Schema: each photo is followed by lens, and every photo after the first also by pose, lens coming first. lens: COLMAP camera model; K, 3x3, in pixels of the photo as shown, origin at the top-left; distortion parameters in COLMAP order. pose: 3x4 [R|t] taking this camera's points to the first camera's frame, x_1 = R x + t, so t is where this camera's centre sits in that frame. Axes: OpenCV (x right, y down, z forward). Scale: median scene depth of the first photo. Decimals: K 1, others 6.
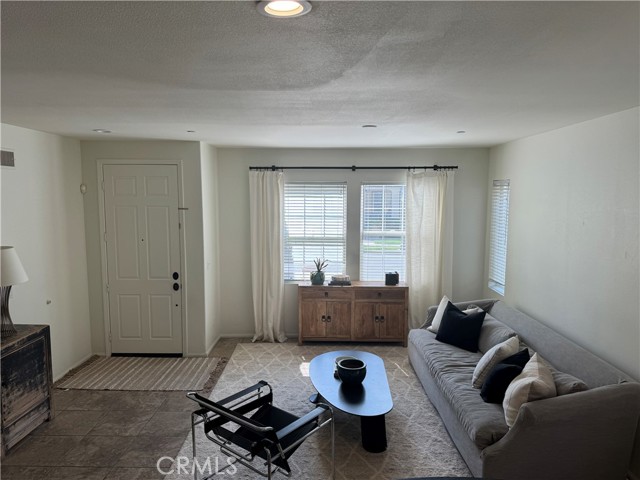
lens RADIAL K [[444.3, 0, 319.7], [0, 444.3, 233.1], [0, 0, 1]] dist [0.051259, -0.067499]
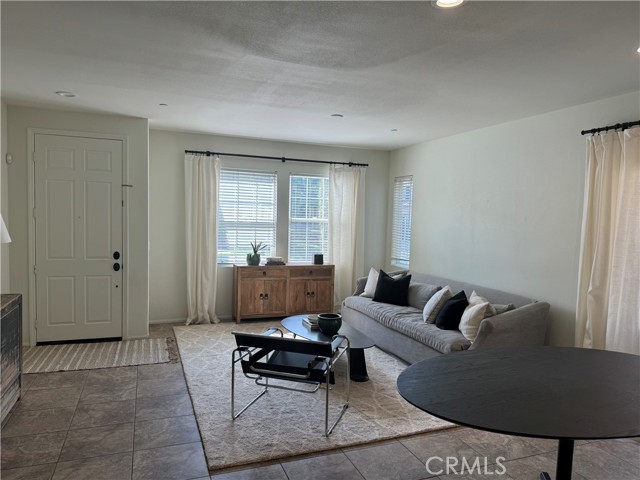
lens RADIAL K [[444.3, 0, 316.9], [0, 444.3, 240.6], [0, 0, 1]] dist [0.051259, -0.067499]
pose [[0.931290, 0.003412, 0.364263, -0.269748], [0.004569, 0.999768, -0.021047, 0.084911], [-0.364250, 0.021265, 0.931058, -0.051061]]
